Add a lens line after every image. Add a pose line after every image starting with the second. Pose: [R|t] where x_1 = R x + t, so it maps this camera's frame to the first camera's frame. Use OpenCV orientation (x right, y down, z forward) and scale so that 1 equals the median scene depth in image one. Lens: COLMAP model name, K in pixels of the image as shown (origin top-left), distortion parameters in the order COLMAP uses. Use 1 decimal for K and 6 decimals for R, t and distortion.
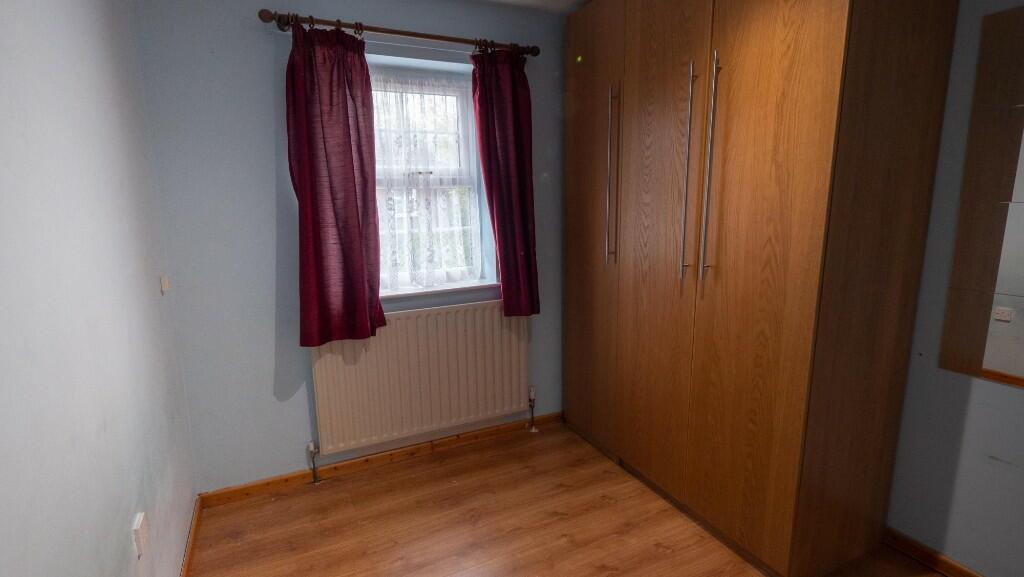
lens RADIAL K [[504.1, 0, 512.0], [0, 504.1, 288.5], [0, 0, 1]] dist [-0.000820, -0.000035]
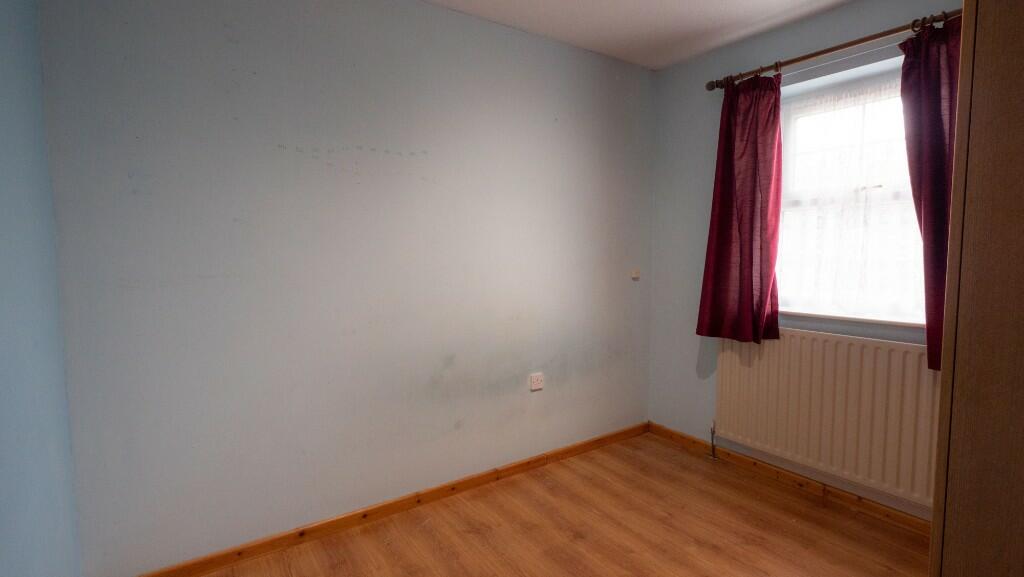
lens RADIAL K [[504.1, 0, 512.0], [0, 504.1, 288.5], [0, 0, 1]] dist [-0.000820, -0.000035]
pose [[0.140748, 0.097282, -0.985254, 0.692600], [-0.176353, 0.981709, 0.071739, -0.006121], [0.974212, 0.163656, 0.155329, 0.296935]]
